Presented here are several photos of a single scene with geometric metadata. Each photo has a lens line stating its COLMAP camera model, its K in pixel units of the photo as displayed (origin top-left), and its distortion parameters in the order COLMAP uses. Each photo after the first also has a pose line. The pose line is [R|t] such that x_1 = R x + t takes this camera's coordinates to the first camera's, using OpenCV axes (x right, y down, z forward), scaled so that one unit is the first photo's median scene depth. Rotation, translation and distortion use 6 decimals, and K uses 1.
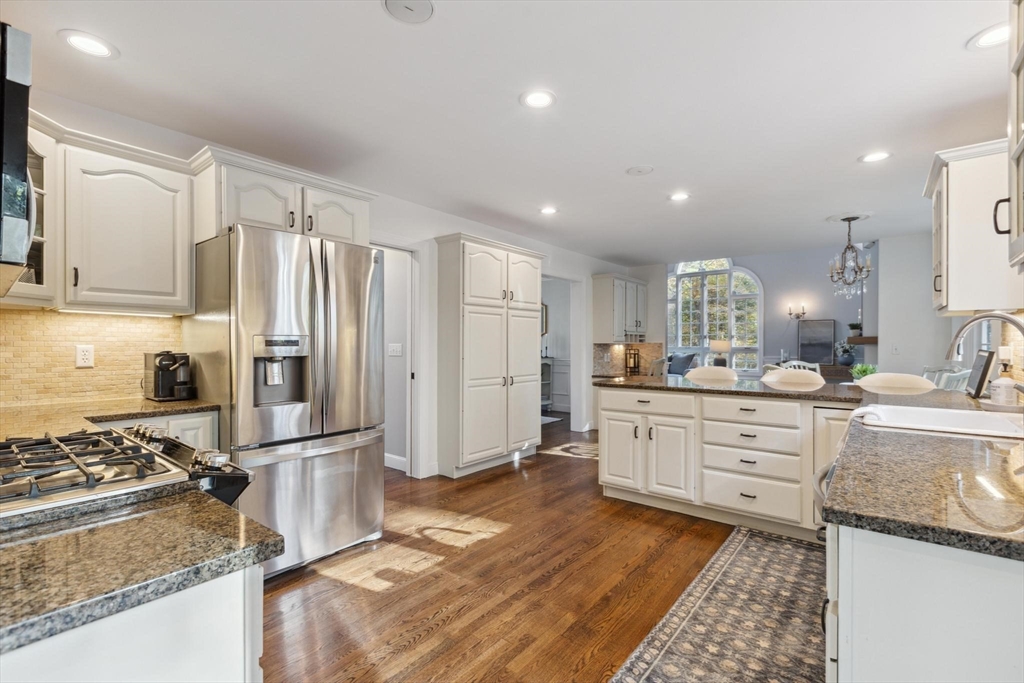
lens RADIAL K [[458.4, 0, 513.7], [0, 458.4, 342.2], [0, 0, 1]] dist [0.002961, -0.000040]
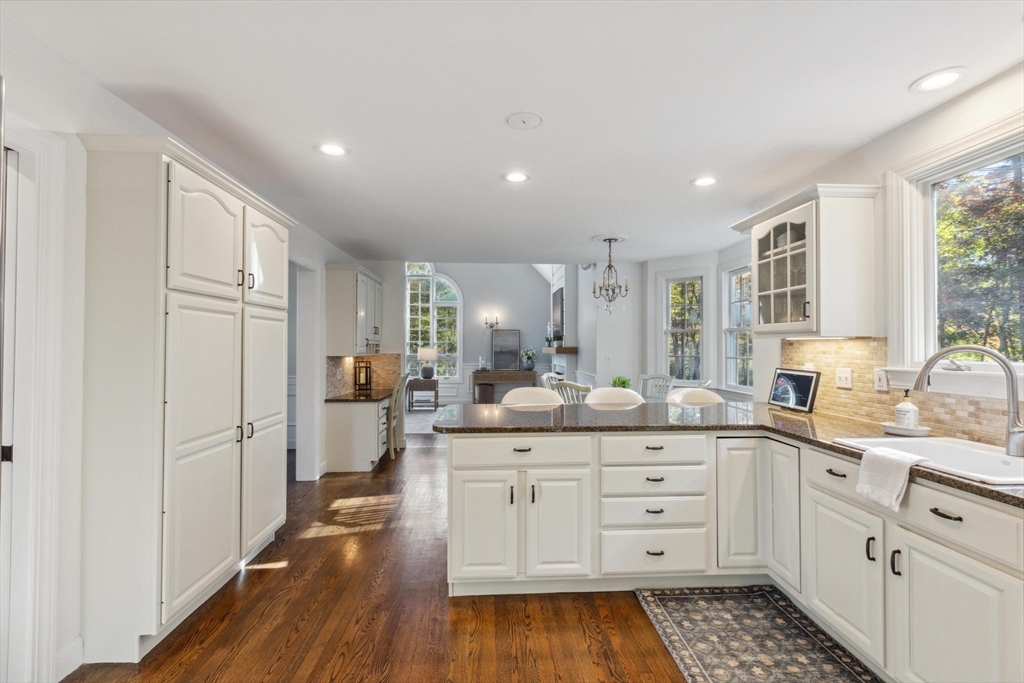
lens RADIAL K [[460.6, 0, 512.0], [0, 460.6, 341.5], [0, 0, 1]] dist [0.003077, -0.000412]
pose [[0.739303, 0.008503, 0.673319, -0.209574], [-0.003890, 0.999958, -0.008358, -0.031451], [-0.673362, 0.003560, 0.739305, 0.498933]]
